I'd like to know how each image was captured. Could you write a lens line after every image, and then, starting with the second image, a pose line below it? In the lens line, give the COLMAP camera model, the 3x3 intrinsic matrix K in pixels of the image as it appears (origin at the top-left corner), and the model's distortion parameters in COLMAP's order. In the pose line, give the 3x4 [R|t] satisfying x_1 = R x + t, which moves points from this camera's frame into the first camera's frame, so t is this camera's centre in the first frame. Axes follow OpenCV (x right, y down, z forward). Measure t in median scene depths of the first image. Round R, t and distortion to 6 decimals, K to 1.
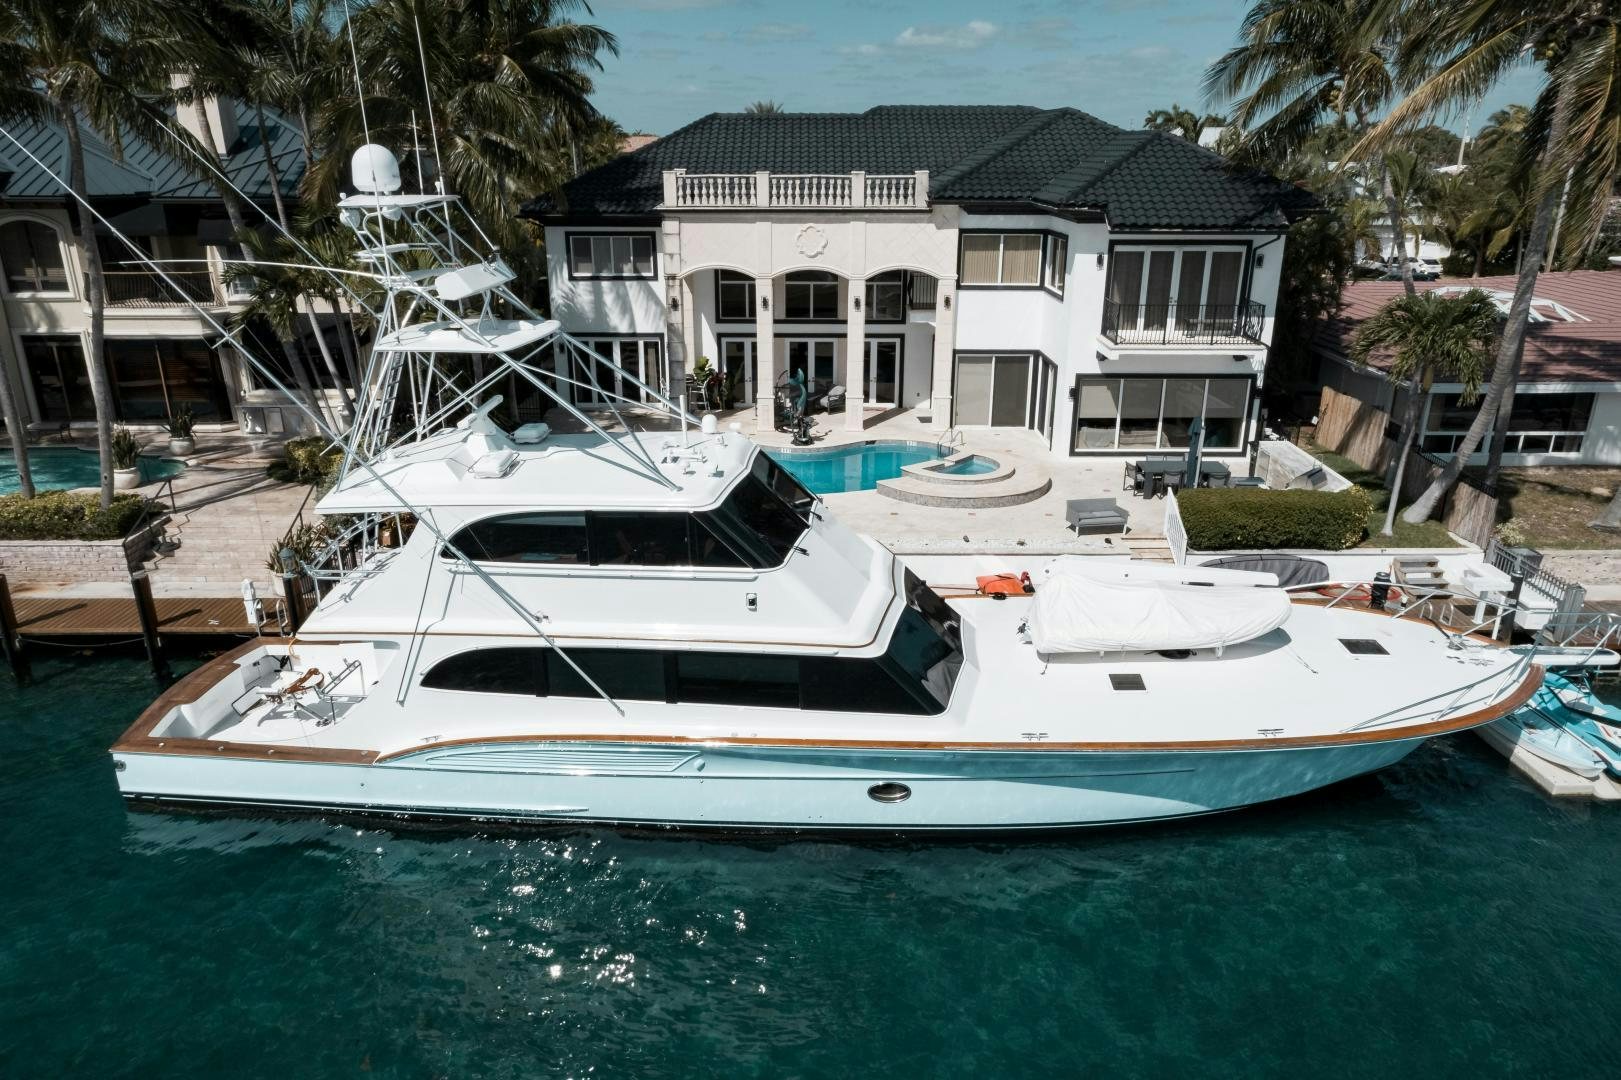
lens RADIAL K [[1025.4, 0, 805.3], [0, 1025.4, 535.8], [0, 0, 1]] dist [-0.019086, -0.000314]
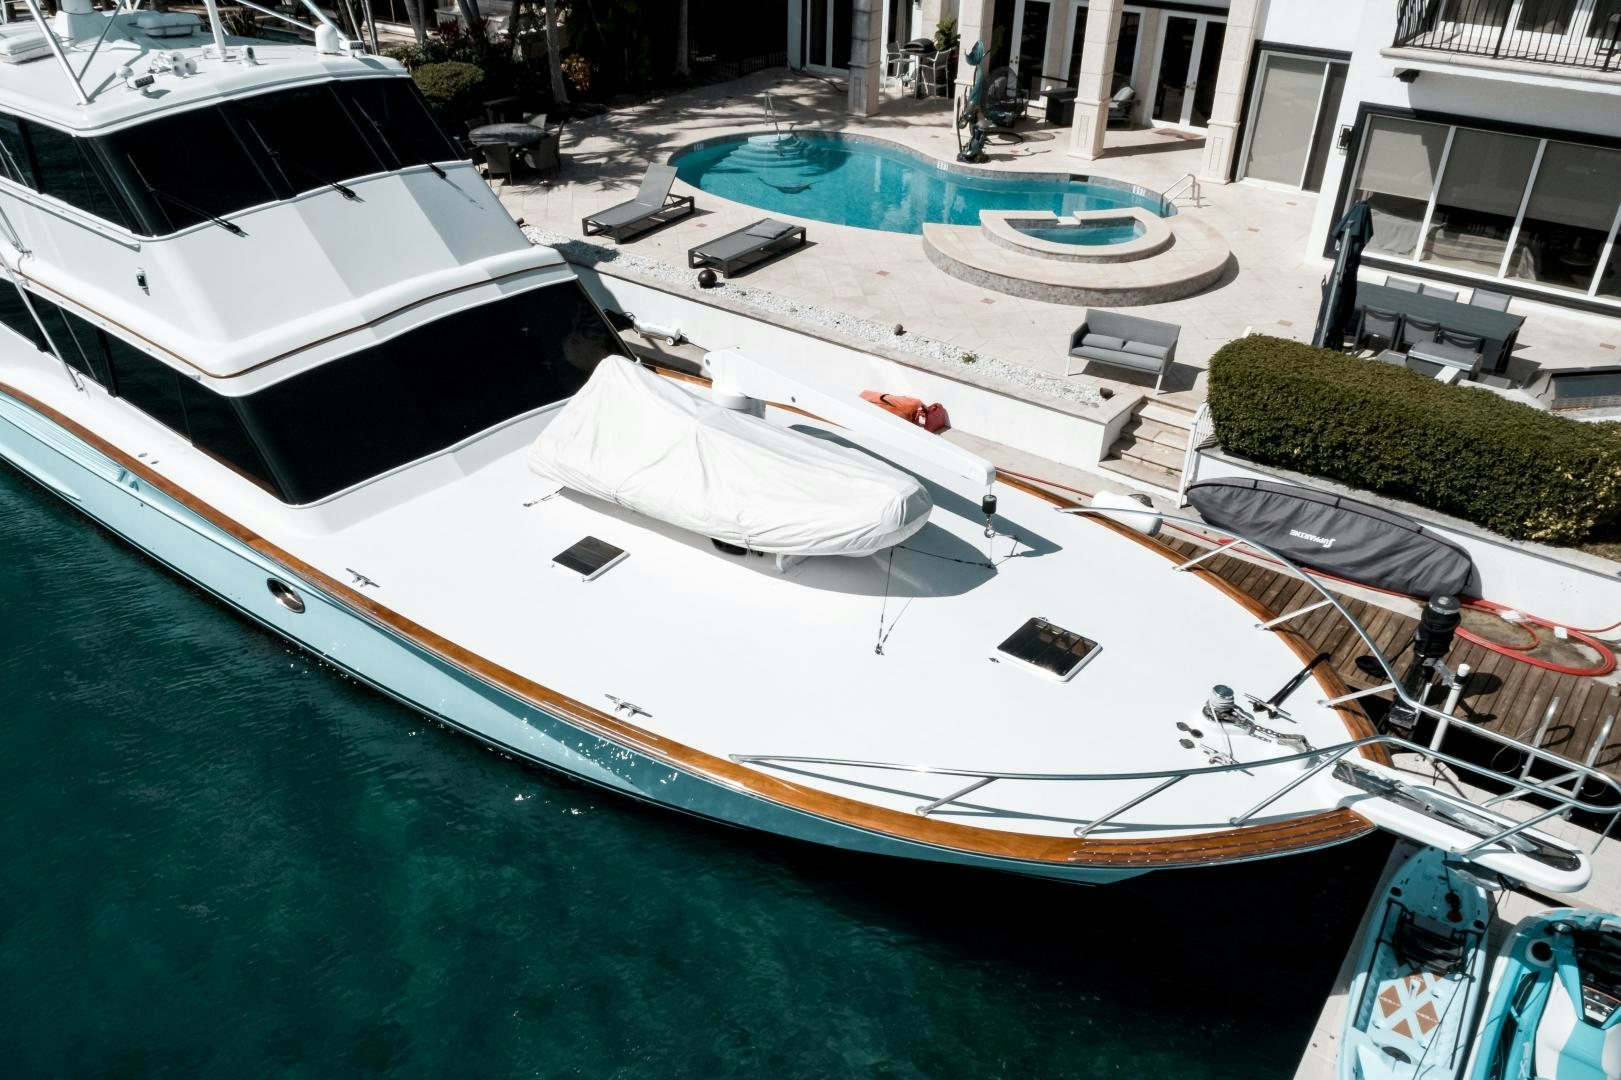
lens RADIAL K [[1234.6, 0, 811.2], [0, 1234.6, 570.8], [0, 0, 1]] dist [0.014448, 0.004162]
pose [[0.797145, 0.335924, -0.501712, 0.433898], [-0.214600, 0.934315, 0.284608, -0.048997], [0.564364, -0.119207, 0.816874, 0.253320]]
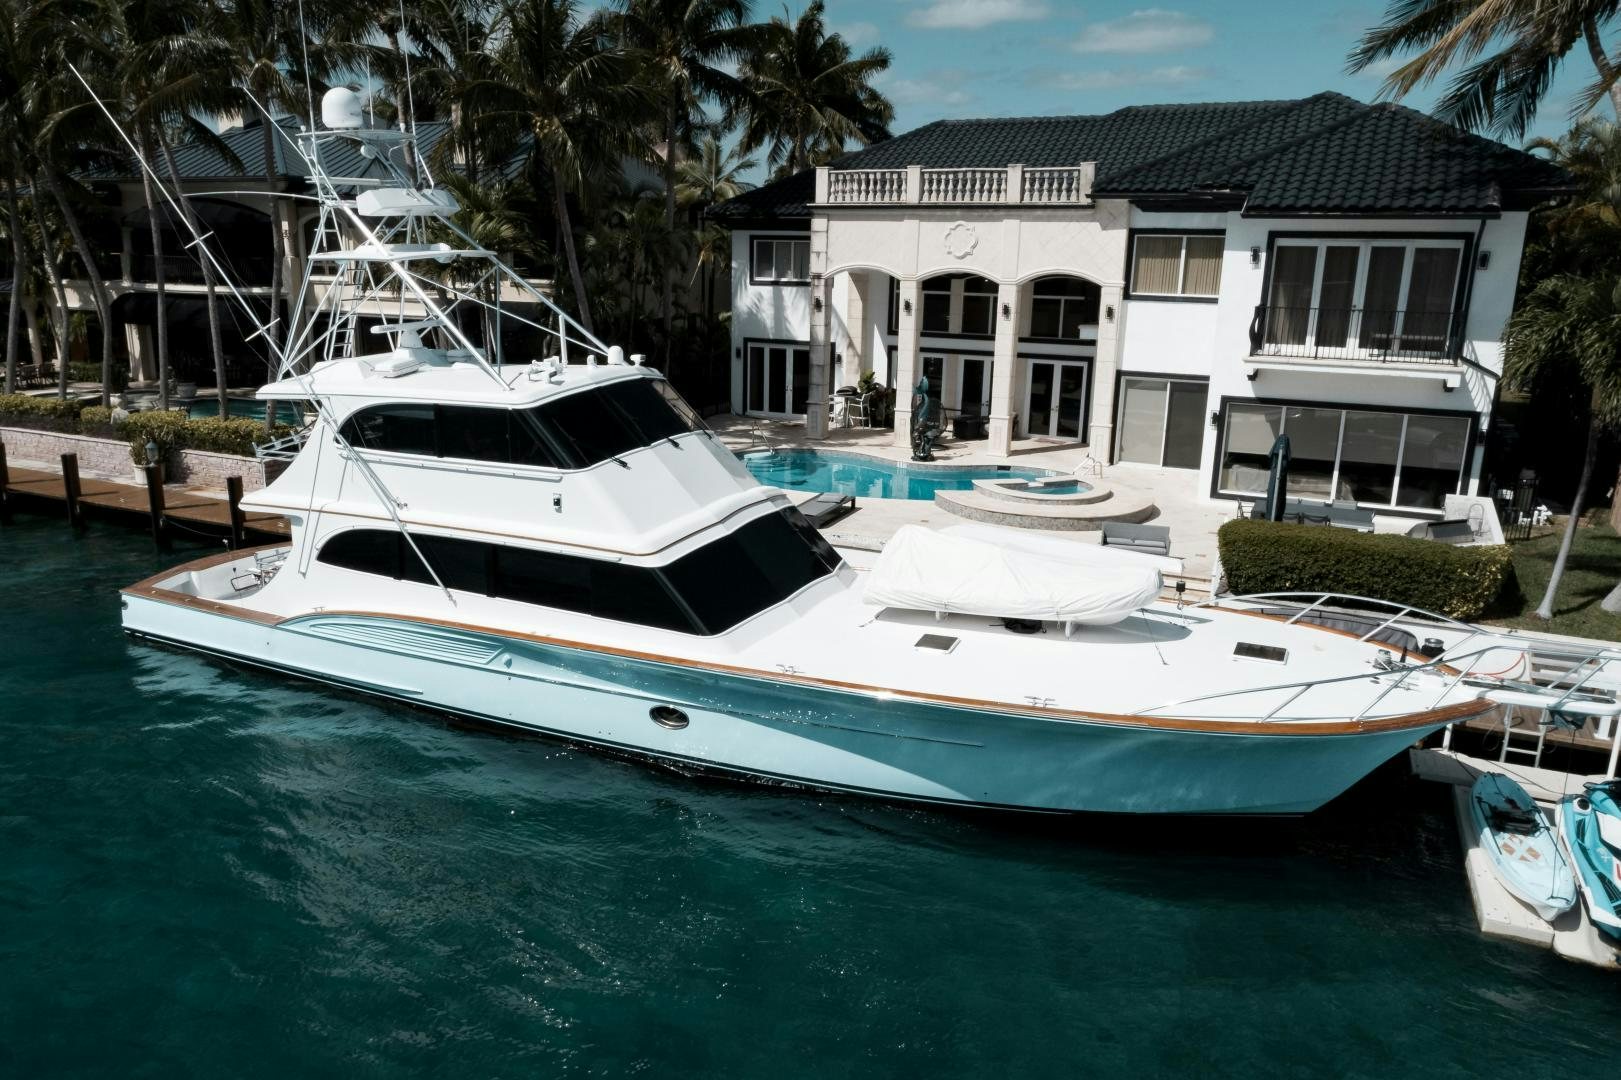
lens RADIAL K [[1215.4, 0, 794.2], [0, 1215.4, 562.1], [0, 0, 1]] dist [0.060087, -0.007940]
pose [[0.913520, 0.119647, -0.388800, 0.339008], [-0.151609, 0.987047, -0.052471, 0.076011], [0.377486, 0.106879, 0.919827, -0.025936]]
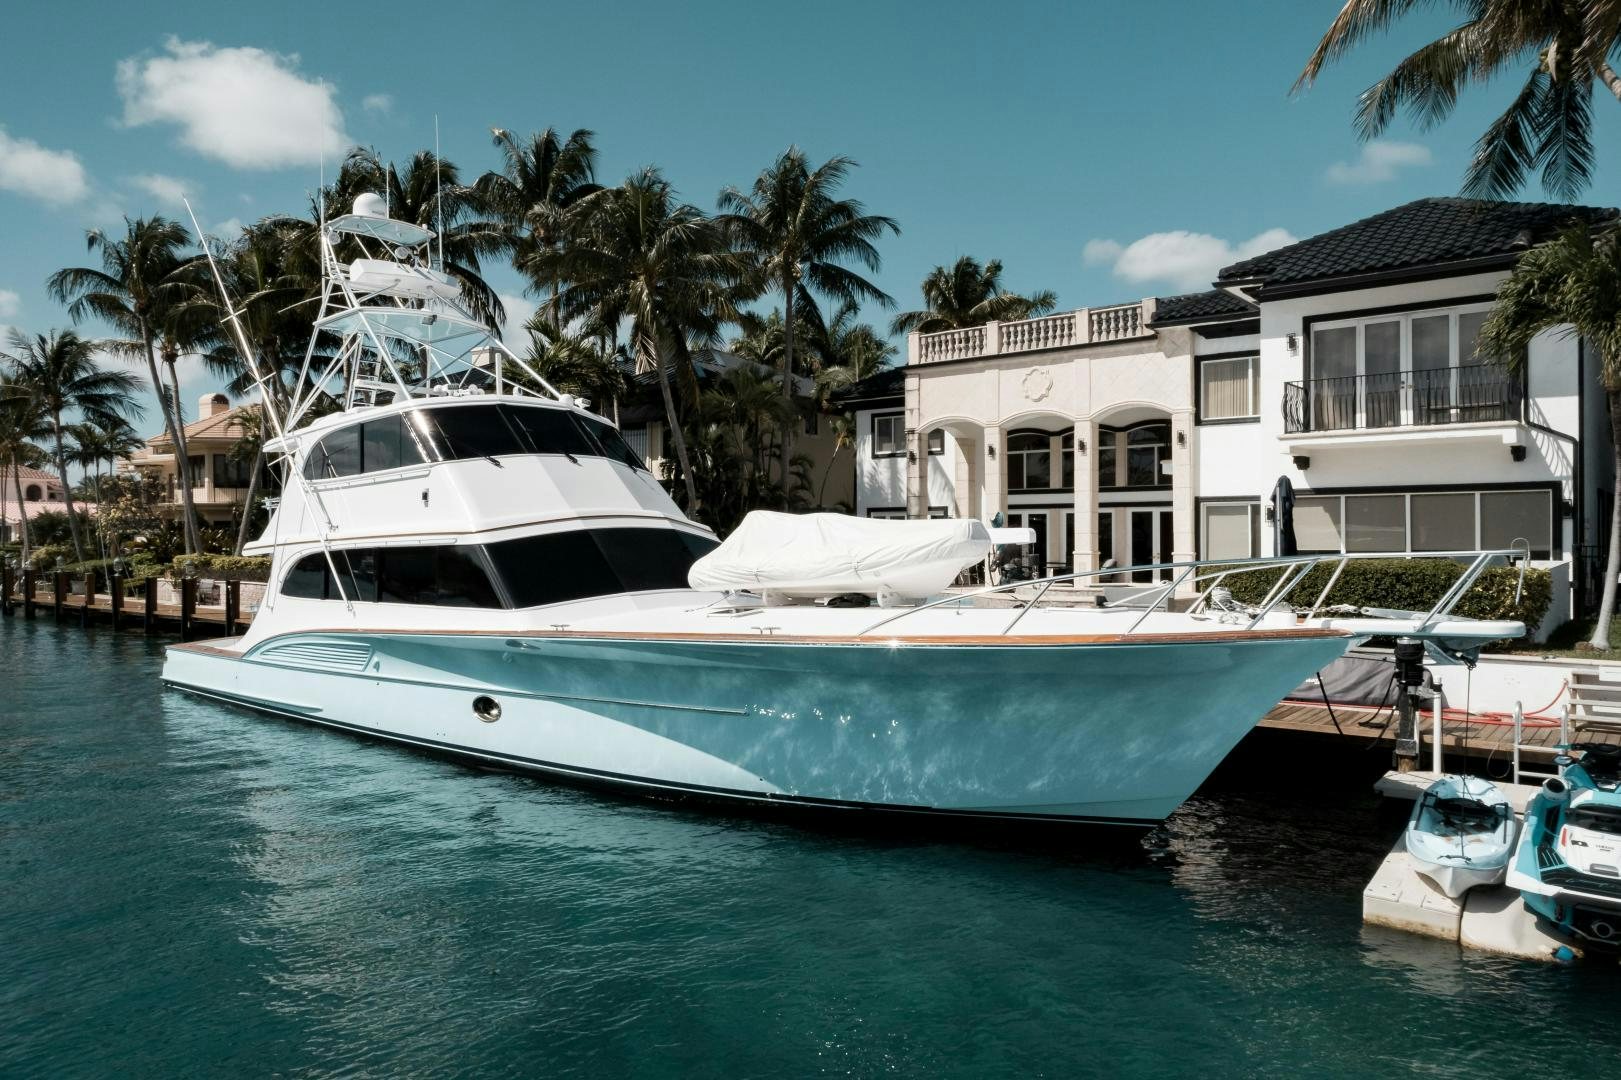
lens RADIAL K [[1098.5, 0, 882.0], [0, 1098.5, 544.2], [0, 0, 1]] dist [0.043074, 0.001158]
pose [[0.815934, -0.006210, -0.578112, 0.488614], [-0.196959, 0.937141, -0.288051, 0.173095], [0.543562, 0.348895, 0.763422, 0.212576]]
